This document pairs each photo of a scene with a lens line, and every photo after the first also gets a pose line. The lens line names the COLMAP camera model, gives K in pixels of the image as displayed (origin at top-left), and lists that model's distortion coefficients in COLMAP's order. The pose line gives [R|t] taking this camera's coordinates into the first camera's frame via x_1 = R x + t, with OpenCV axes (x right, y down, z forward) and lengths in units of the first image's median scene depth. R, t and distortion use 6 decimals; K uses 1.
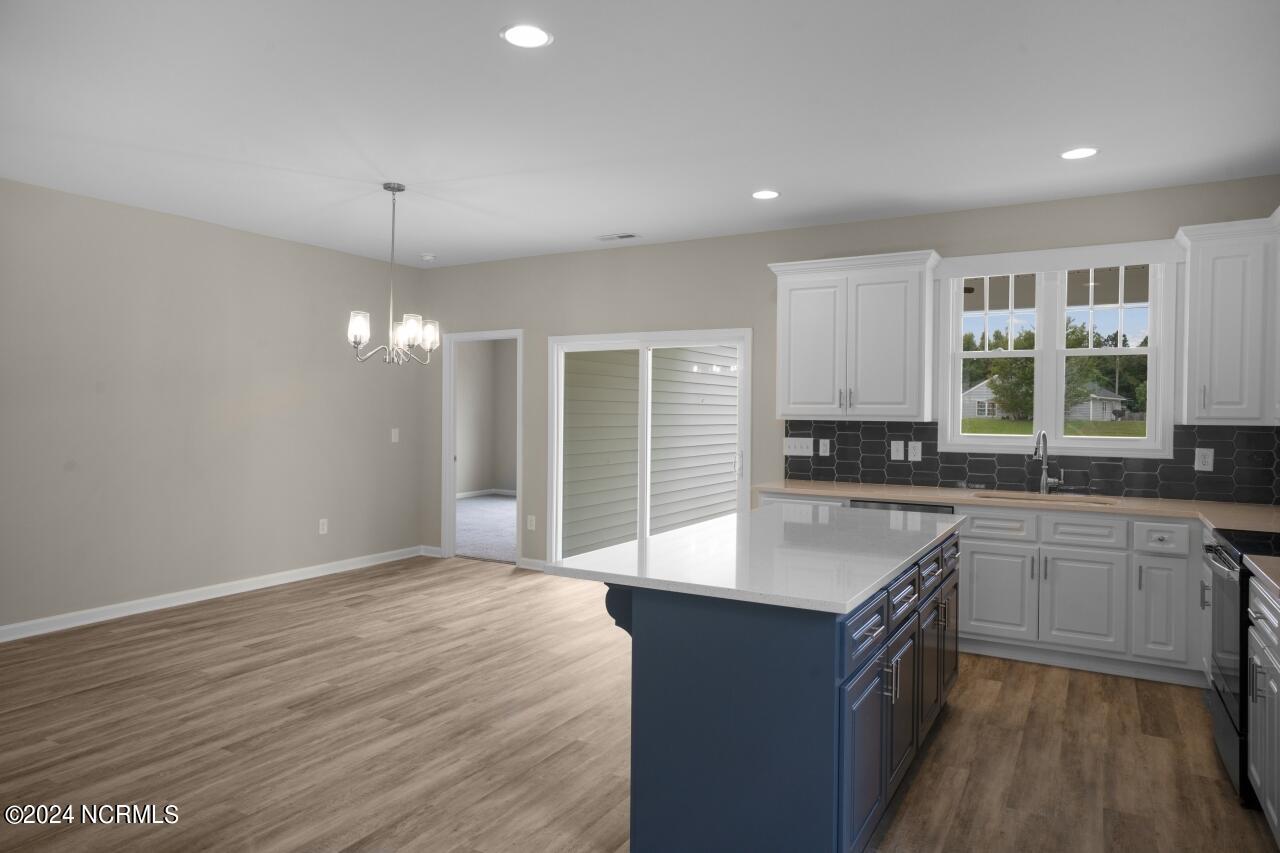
lens RADIAL K [[807.1, 0, 616.1], [0, 807.1, 414.7], [0, 0, 1]] dist [-0.010211, 0.013853]
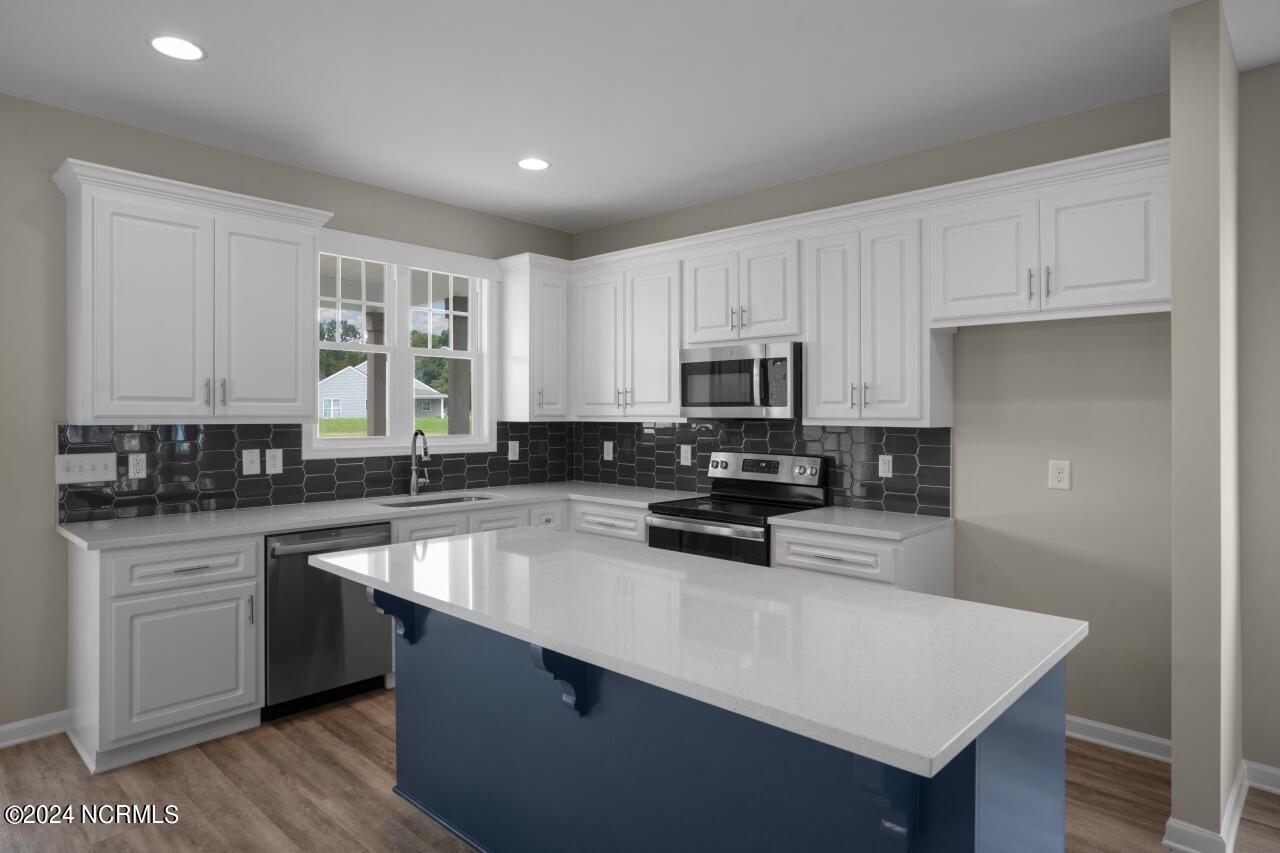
lens RADIAL K [[727.0, 0, 632.1], [0, 727.0, 419.1], [0, 0, 1]] dist [-0.012797, 0.019863]
pose [[0.214273, -0.014809, 0.976662, -0.267728], [0.001697, 0.999889, 0.014789, -0.006437], [-0.976772, -0.001511, 0.214274, 0.551021]]
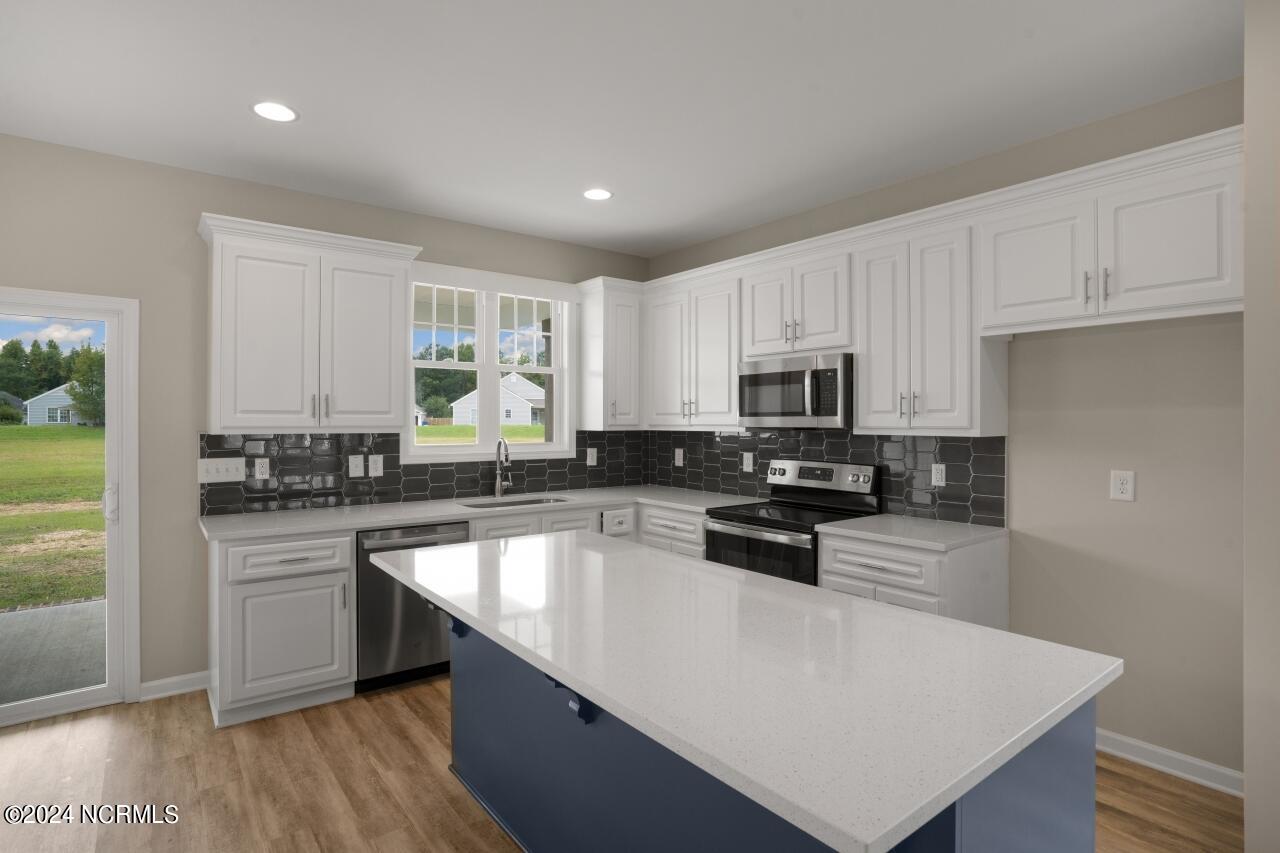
lens RADIAL K [[643.1, 0, 634.9], [0, 643.1, 420.5], [0, 0, 1]] dist [-0.032842, 0.011064]
pose [[0.365761, -0.006039, 0.930689, -0.208130], [0.005542, 0.999975, 0.004311, -0.007415], [-0.930692, 0.003581, 0.365786, 0.507472]]
